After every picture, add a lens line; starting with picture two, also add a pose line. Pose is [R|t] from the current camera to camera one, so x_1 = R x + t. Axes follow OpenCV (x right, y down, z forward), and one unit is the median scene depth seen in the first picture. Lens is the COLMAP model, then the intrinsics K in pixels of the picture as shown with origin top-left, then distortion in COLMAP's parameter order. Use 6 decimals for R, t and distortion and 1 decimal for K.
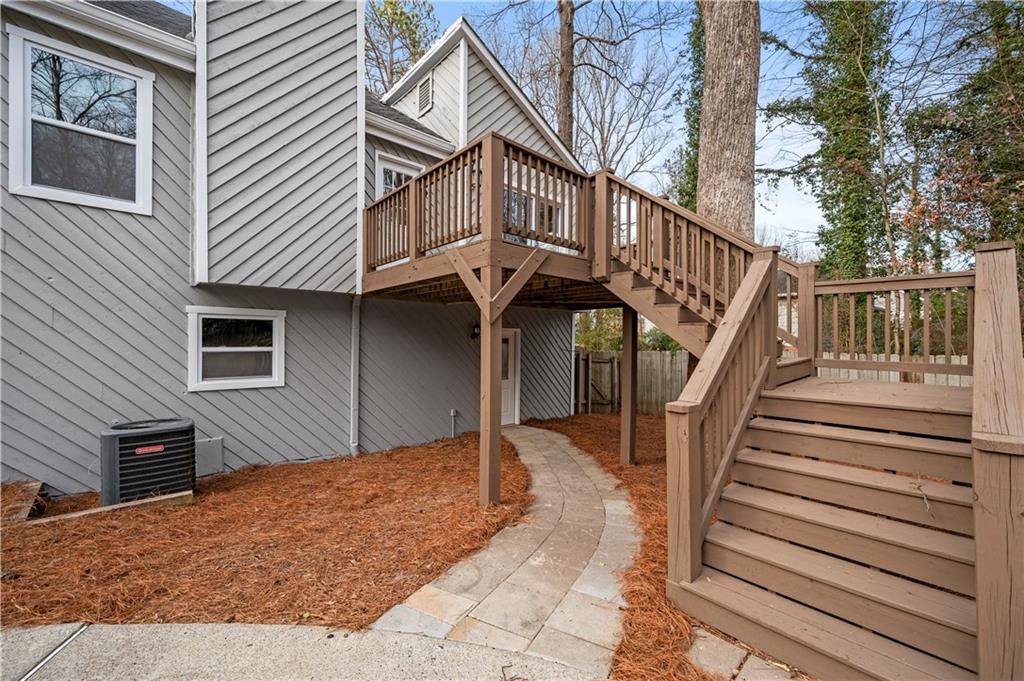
lens RADIAL K [[411.8, 0, 519.4], [0, 411.8, 346.3], [0, 0, 1]] dist [0.001190, 0.000180]
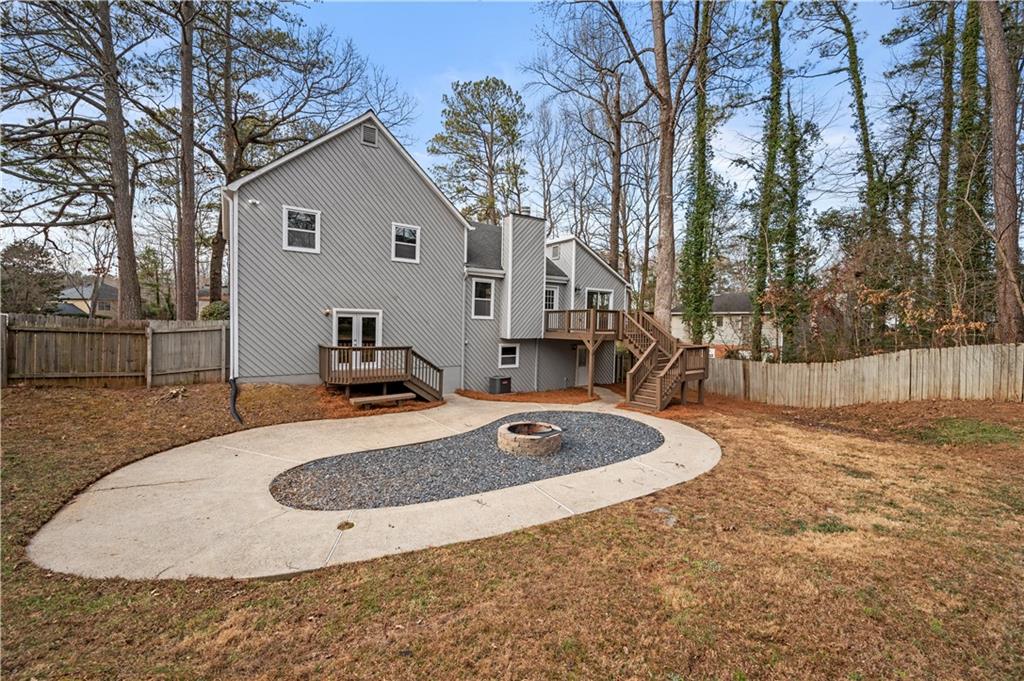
lens RADIAL K [[411.8, 0, 502.8], [0, 411.8, 336.4], [0, 0, 1]] dist [0.001190, 0.000180]
pose [[0.988982, 0.011552, -0.147583, -0.234841], [-0.009021, 0.999801, 0.017804, -0.201651], [0.147759, -0.016276, 0.988889, -2.187591]]
